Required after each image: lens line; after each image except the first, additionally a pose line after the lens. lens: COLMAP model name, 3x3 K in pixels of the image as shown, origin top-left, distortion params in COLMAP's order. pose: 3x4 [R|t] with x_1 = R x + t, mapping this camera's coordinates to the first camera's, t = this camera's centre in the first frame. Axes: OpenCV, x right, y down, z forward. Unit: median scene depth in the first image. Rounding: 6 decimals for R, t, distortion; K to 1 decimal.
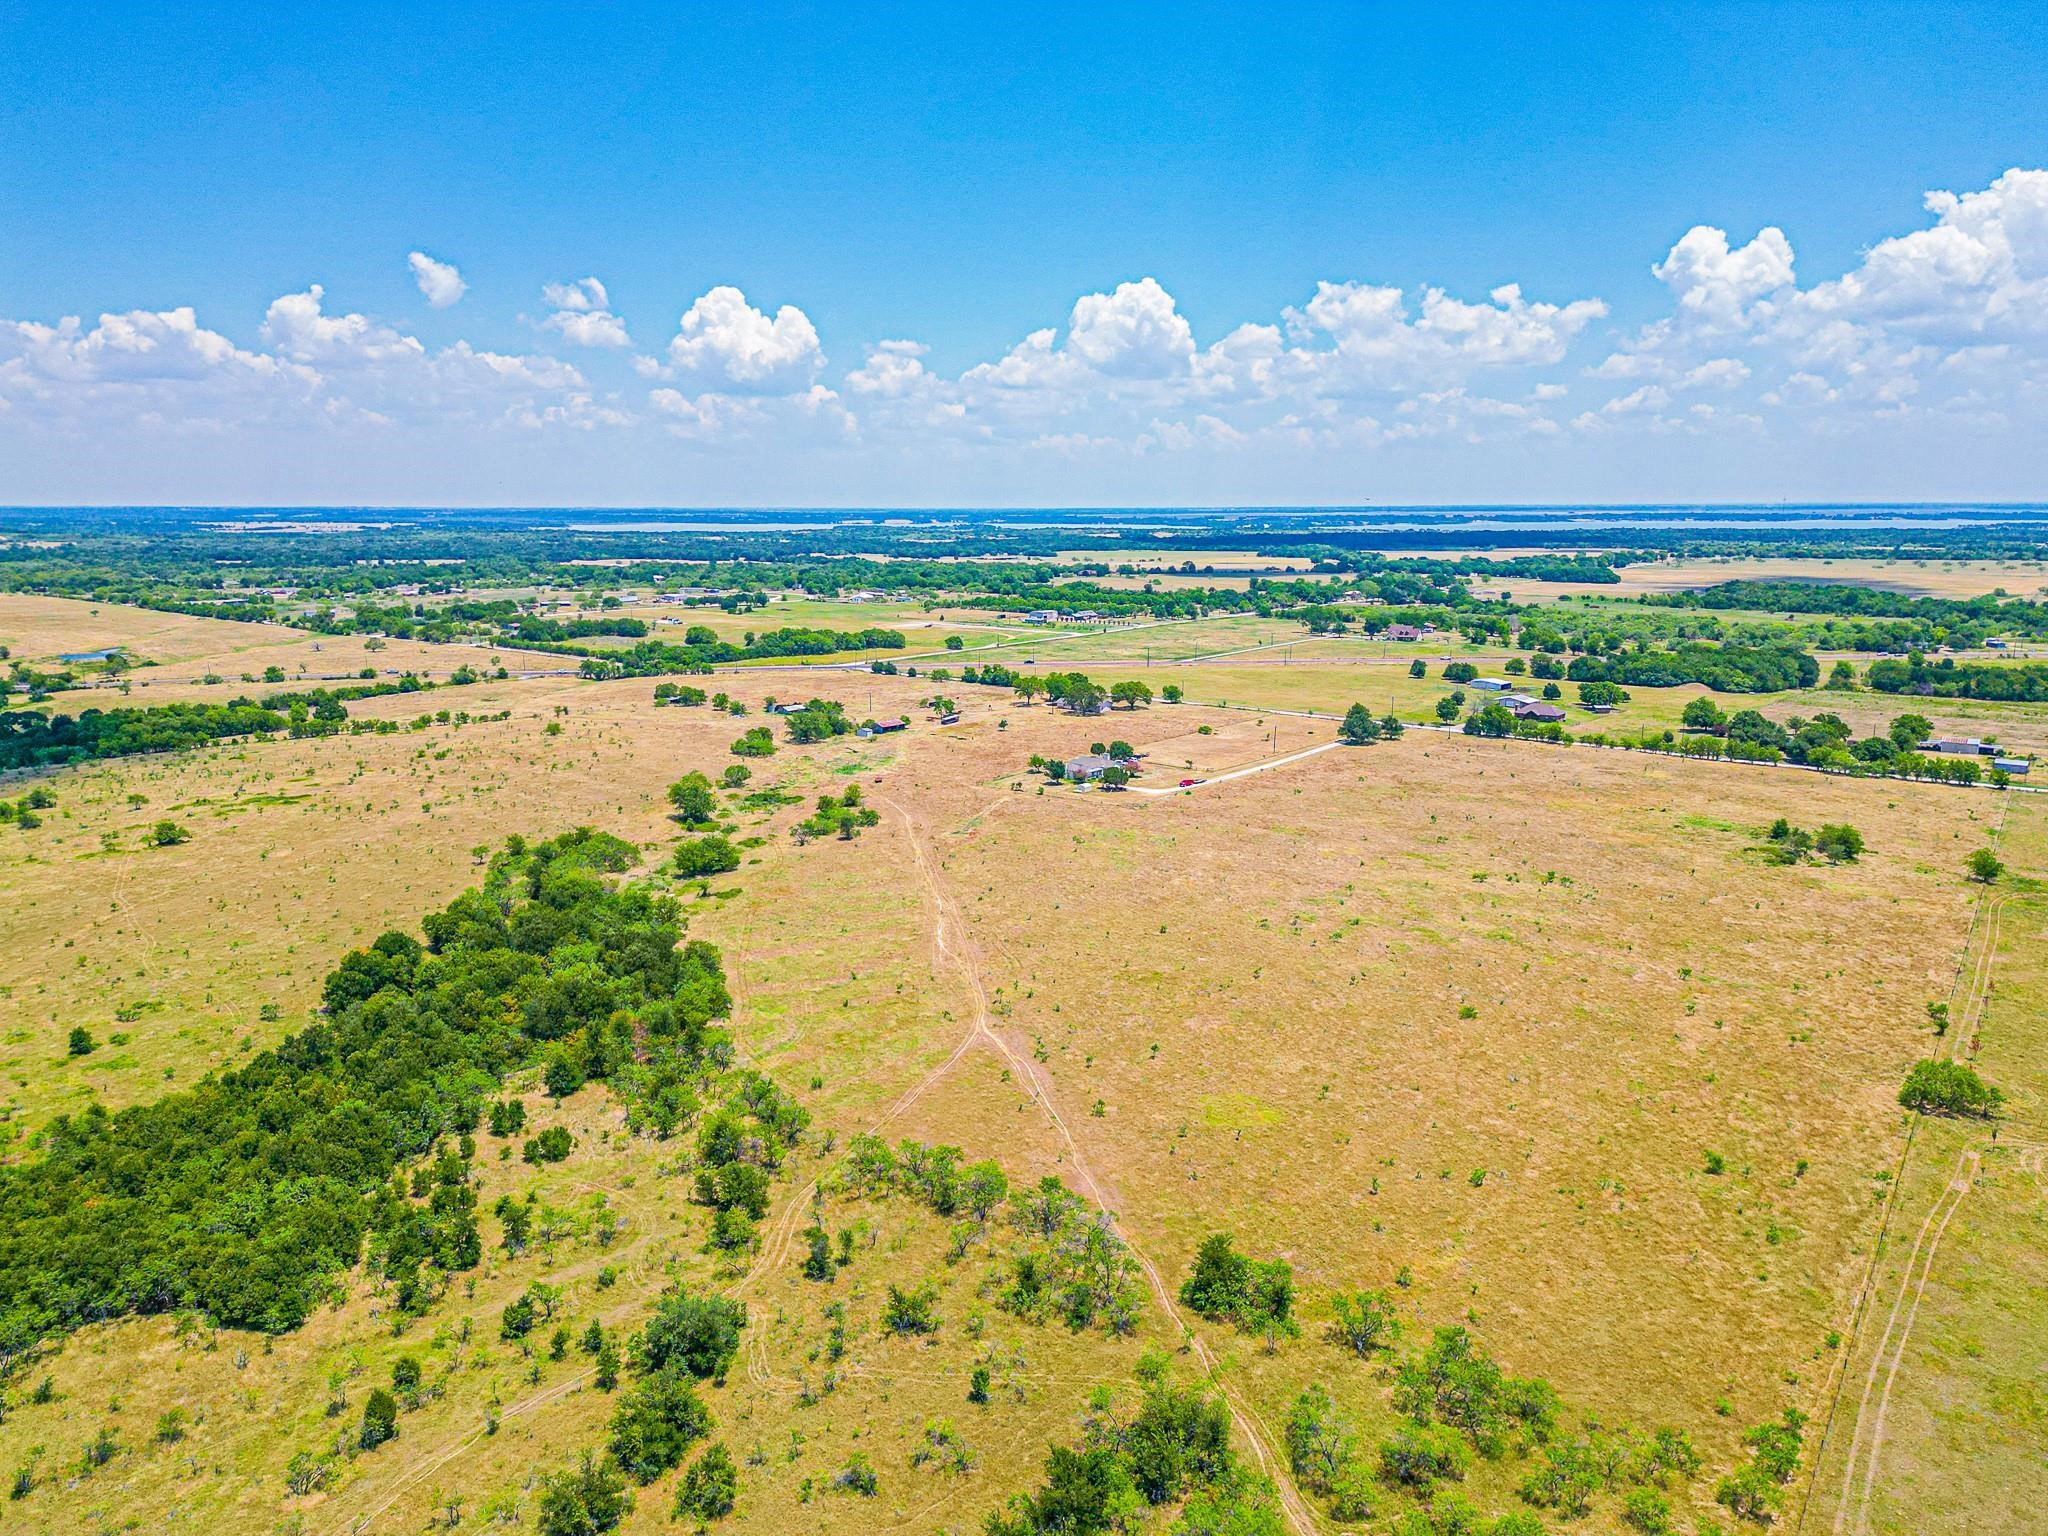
lens RADIAL K [[1442.1, 0, 1024.8], [0, 1442.1, 757.7], [0, 0, 1]] dist [0.077870, -0.077114]
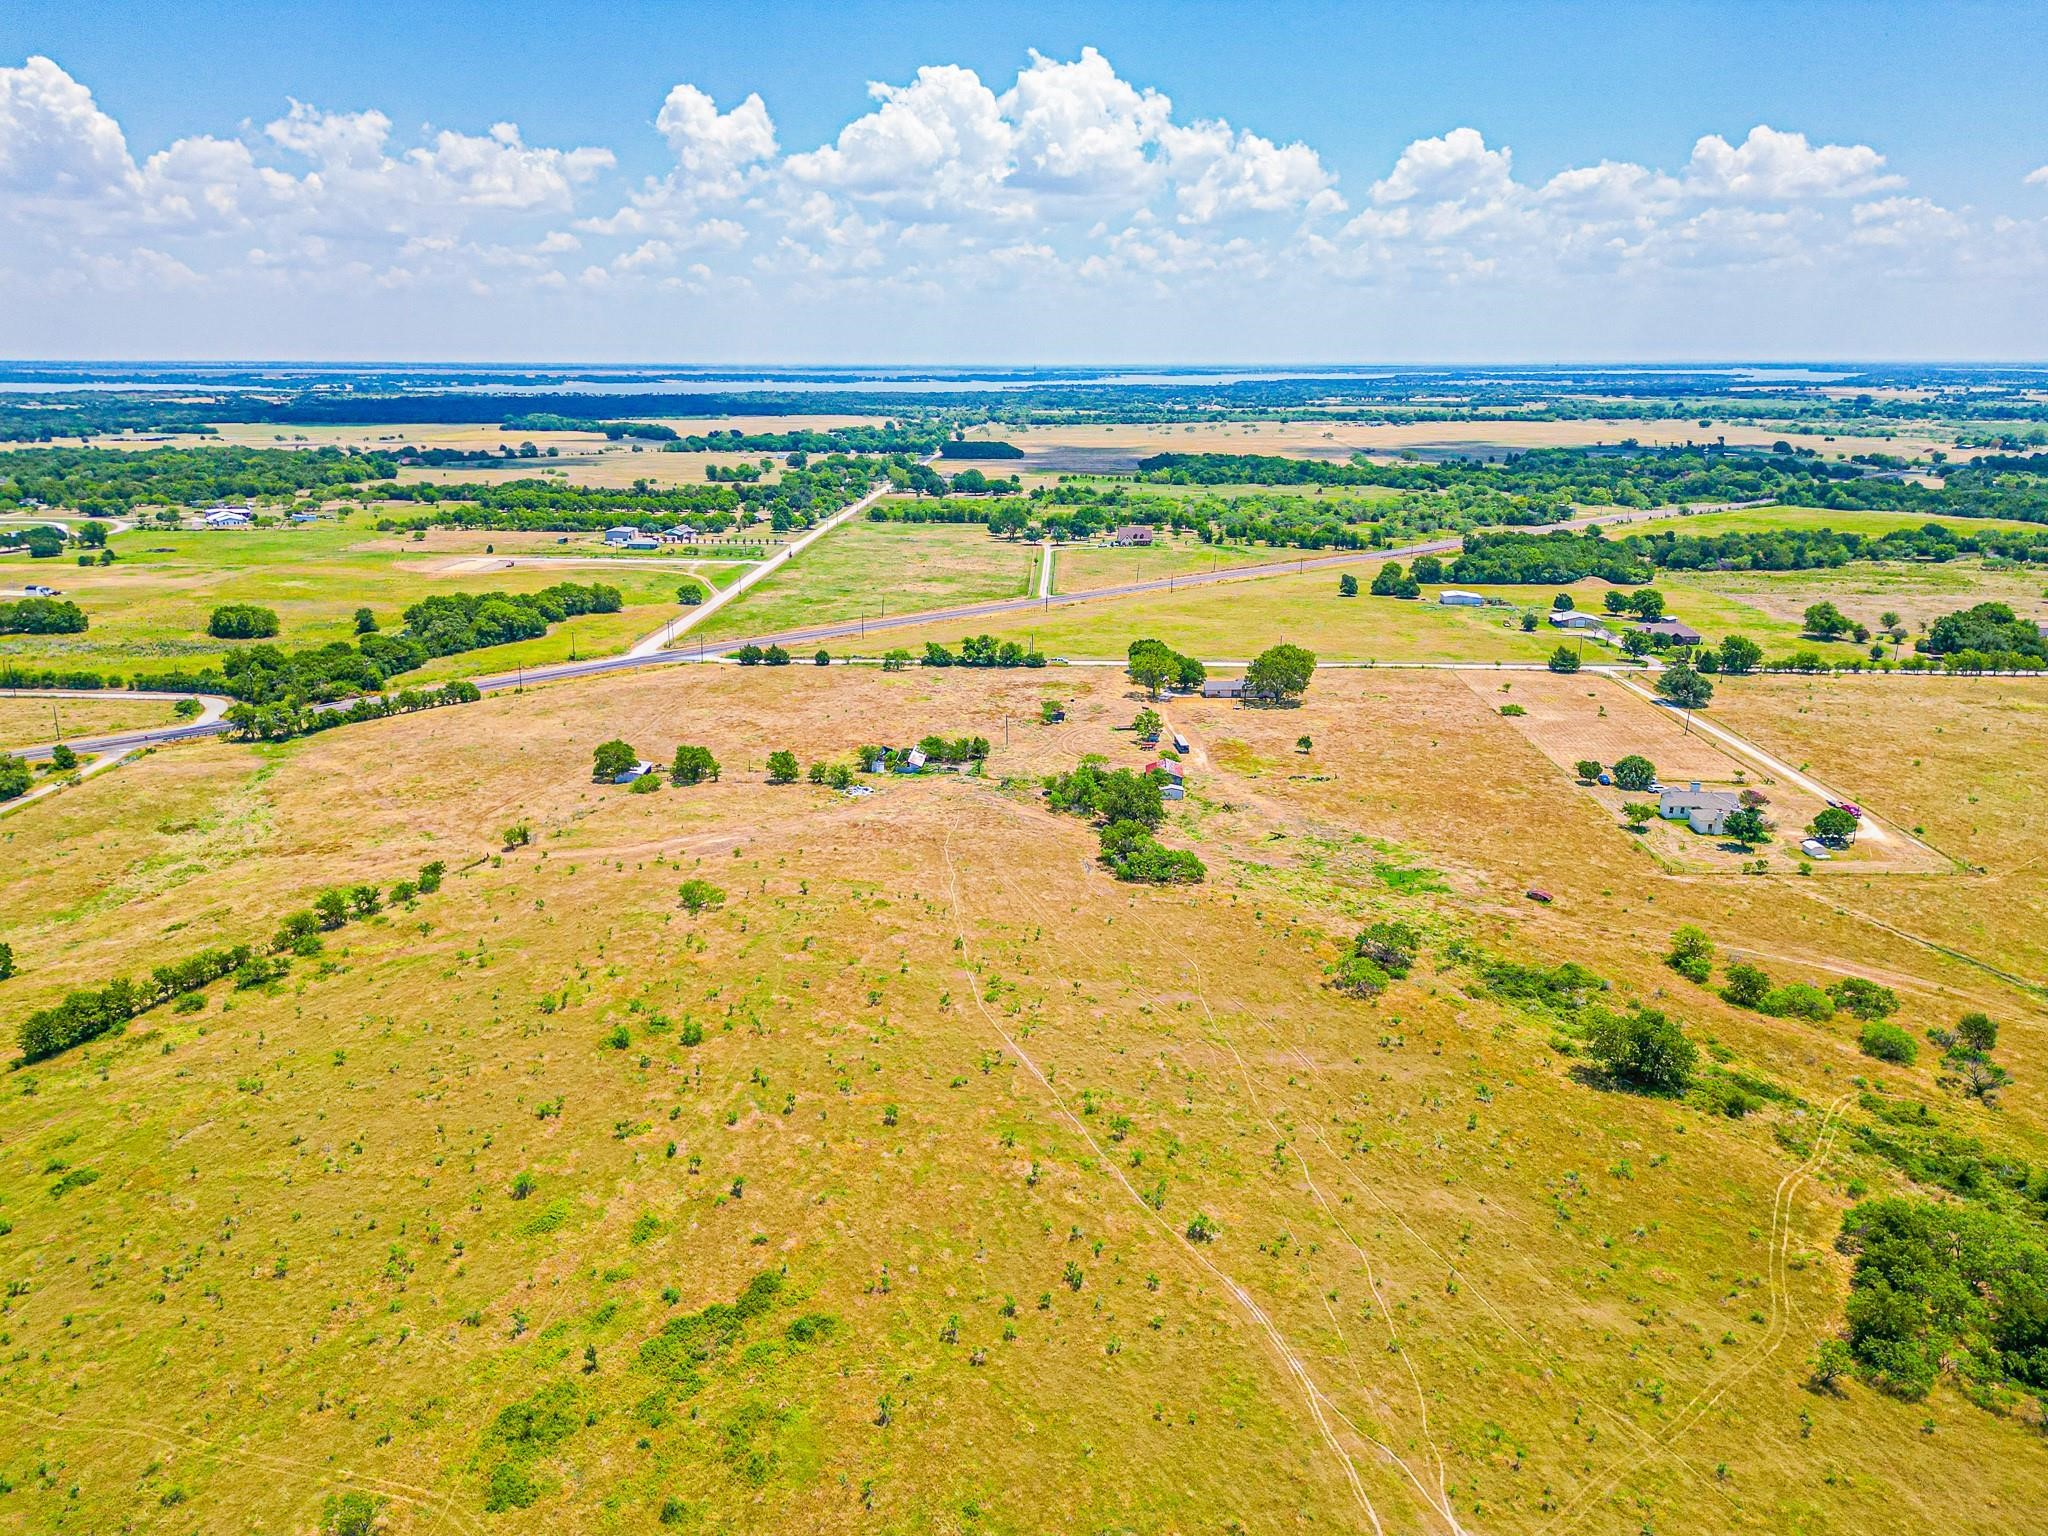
lens RADIAL K [[1441.4, 0, 1023.7], [0, 1441.4, 774.0], [0, 0, 1]] dist [0.080602, -0.077695]
pose [[0.803204, -0.163116, 0.572937, -0.348034], [0.102966, 0.985320, 0.136174, -0.078420], [-0.586738, -0.050382, 0.808208, 0.375424]]
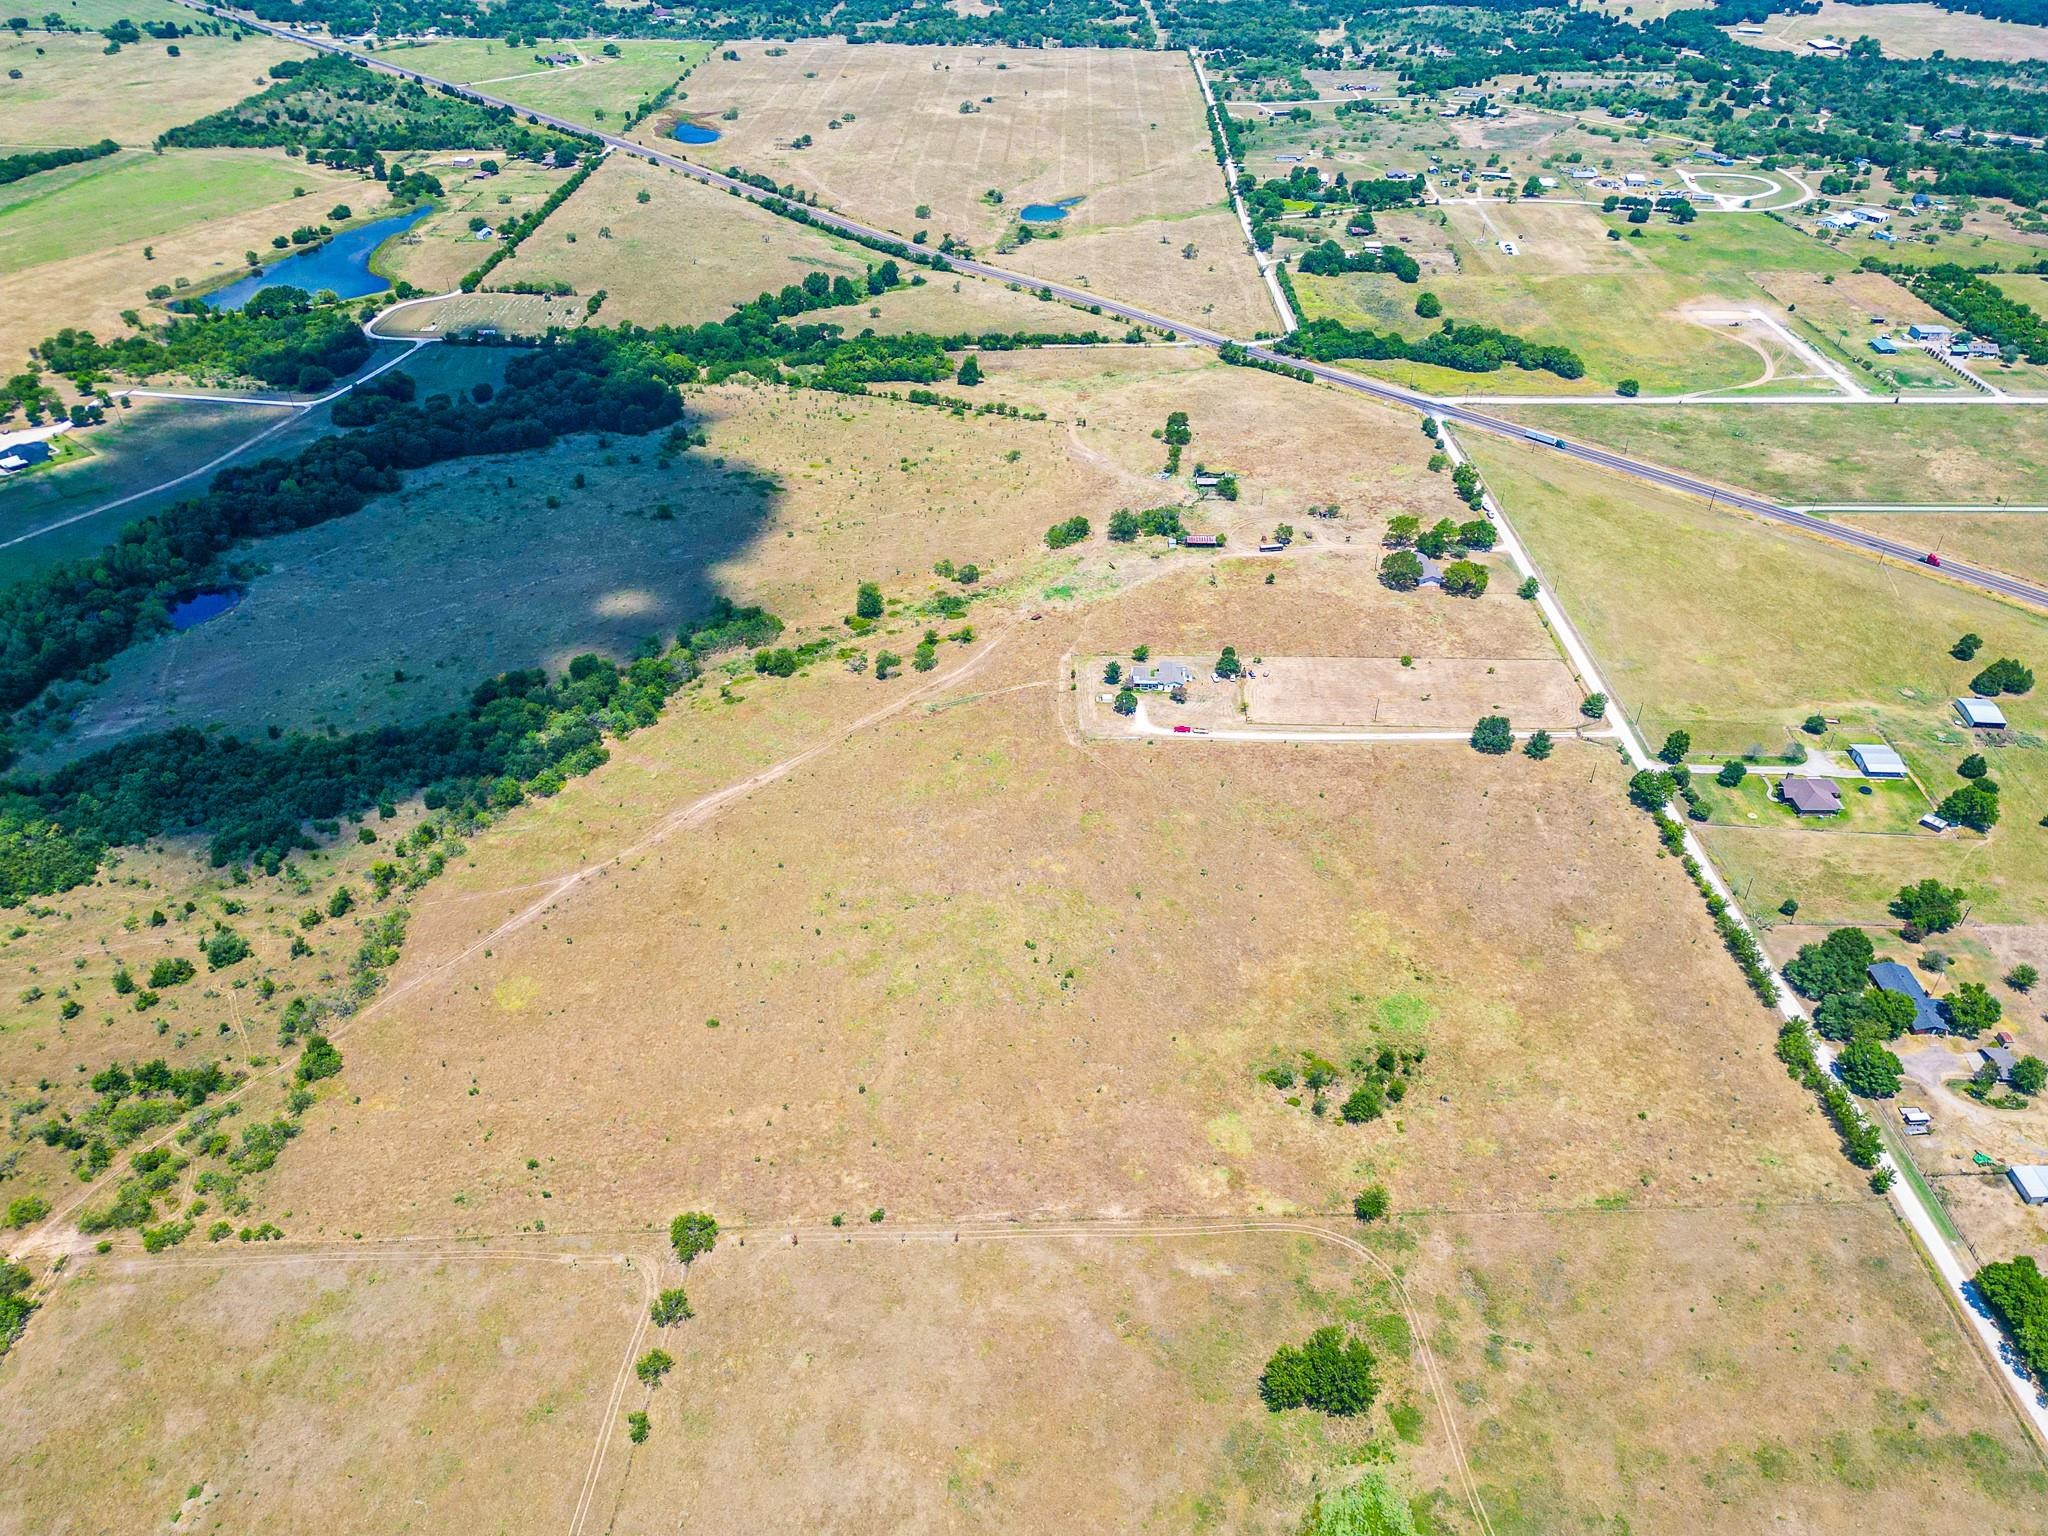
lens RADIAL K [[1441.2, 0, 1024.0], [0, 1441.2, 768.0], [0, 0, 1]] dist [0.079464, -0.082559]
pose [[0.608996, 0.458965, -0.646896, 0.446742], [-0.140792, 0.865180, 0.481291, -0.276619], [0.780577, -0.202027, 0.591510, 0.125028]]
